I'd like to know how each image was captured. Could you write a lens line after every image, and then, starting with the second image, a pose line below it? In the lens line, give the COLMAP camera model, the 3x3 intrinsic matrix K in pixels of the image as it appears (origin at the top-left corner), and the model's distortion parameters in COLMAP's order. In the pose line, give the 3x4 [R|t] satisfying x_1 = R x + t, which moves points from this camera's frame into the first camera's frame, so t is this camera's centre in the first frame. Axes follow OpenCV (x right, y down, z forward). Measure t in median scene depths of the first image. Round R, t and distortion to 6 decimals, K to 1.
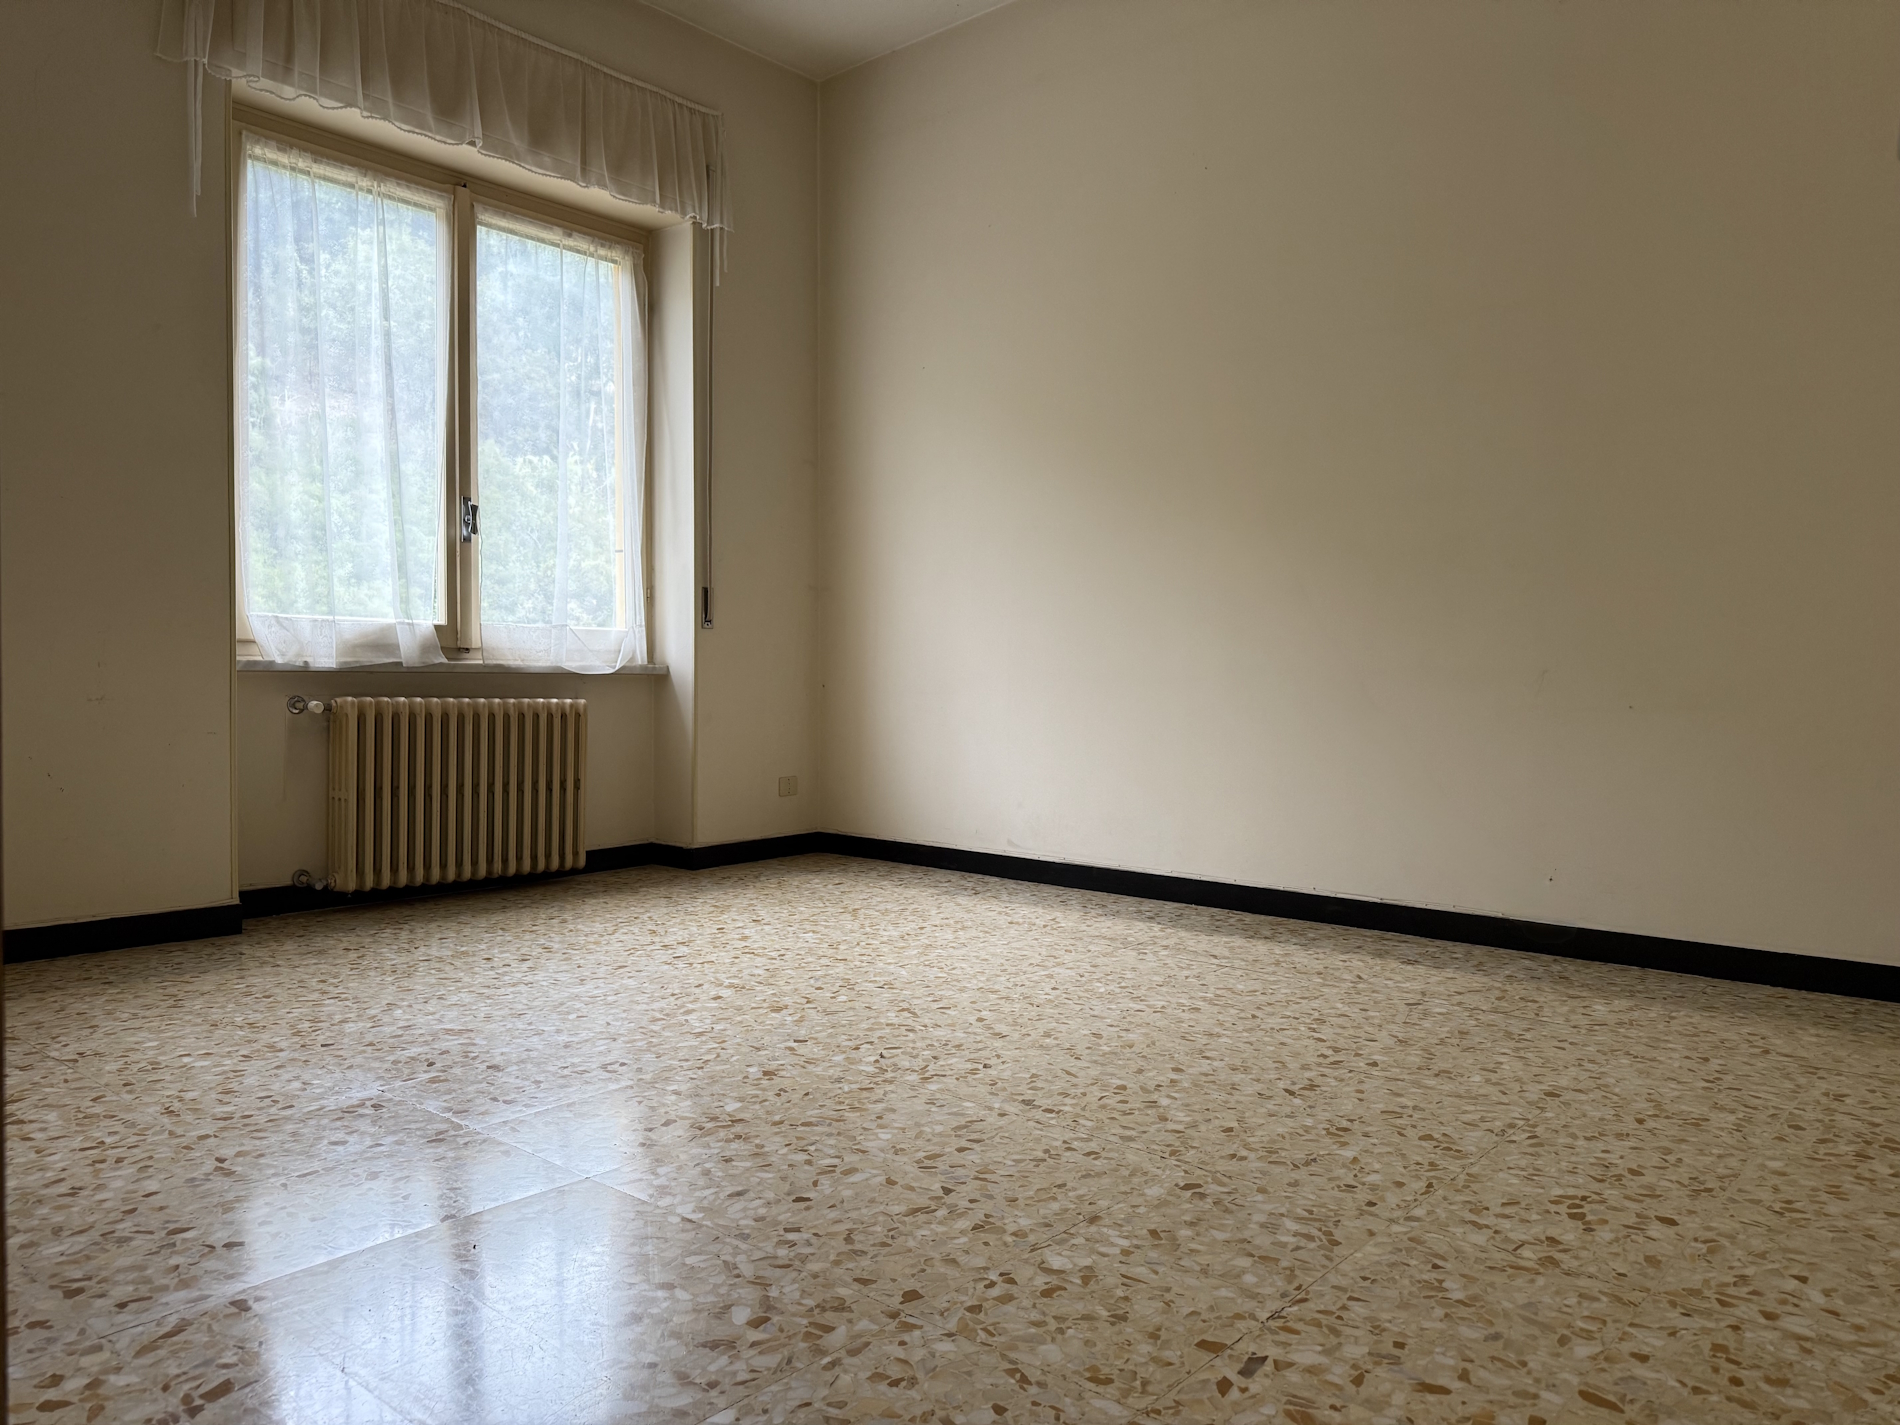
lens RADIAL K [[1323.3, 0, 950.0], [0, 1323.3, 712.5], [0, 0, 1]] dist [0.101394, -0.167548]
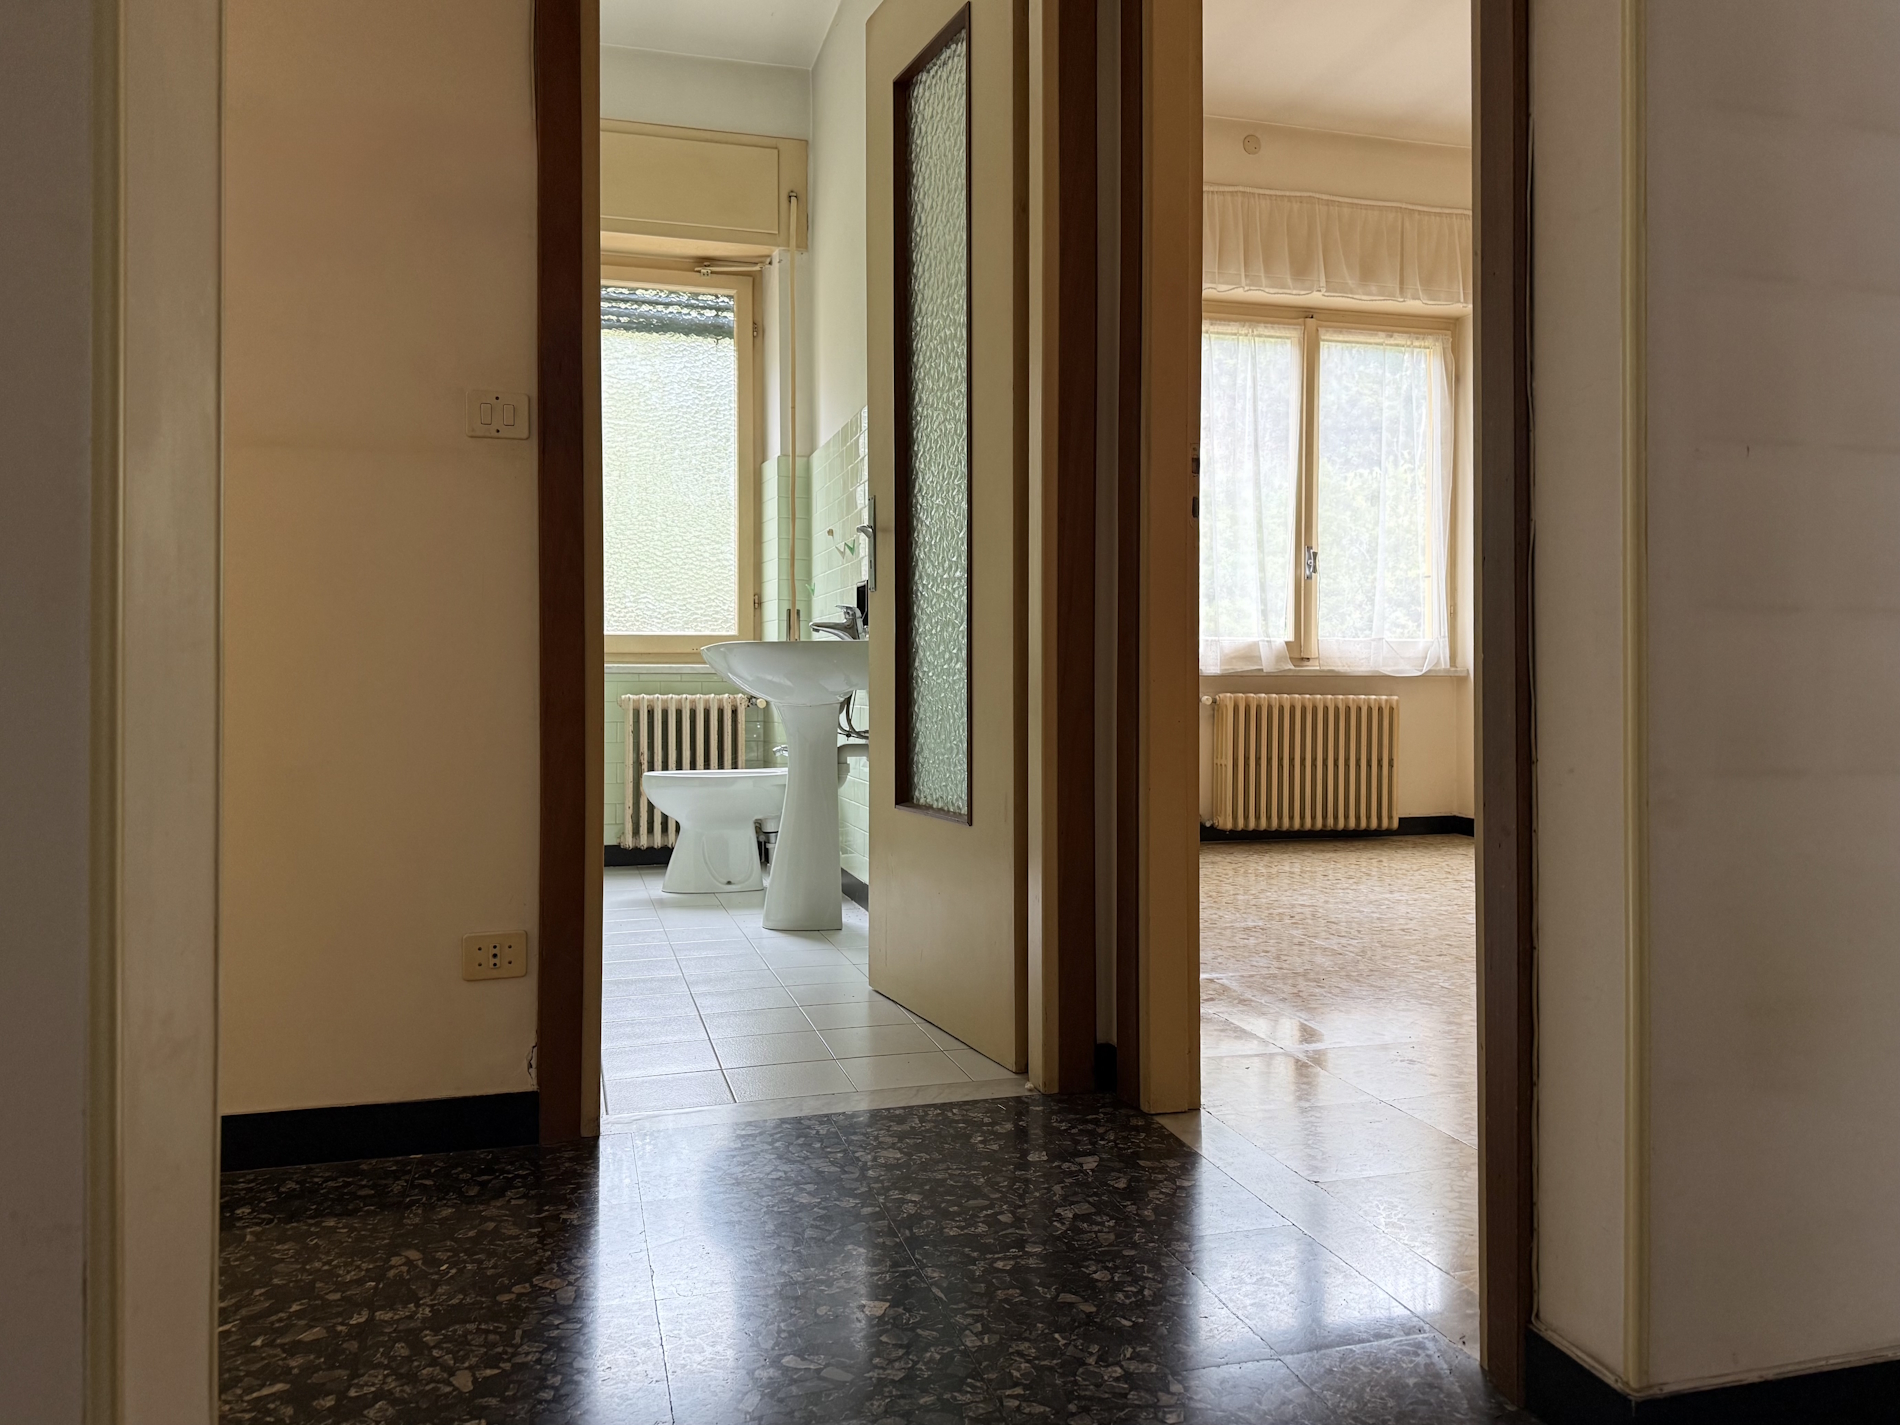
lens RADIAL K [[1375.8, 0, 953.3], [0, 1375.8, 684.9], [0, 0, 1]] dist [0.094775, -0.116009]
pose [[0.831091, -0.003152, -0.556128, 0.115584], [-0.011163, 0.999688, -0.022349, 0.014230], [0.556025, 0.024782, 0.830796, -0.352906]]
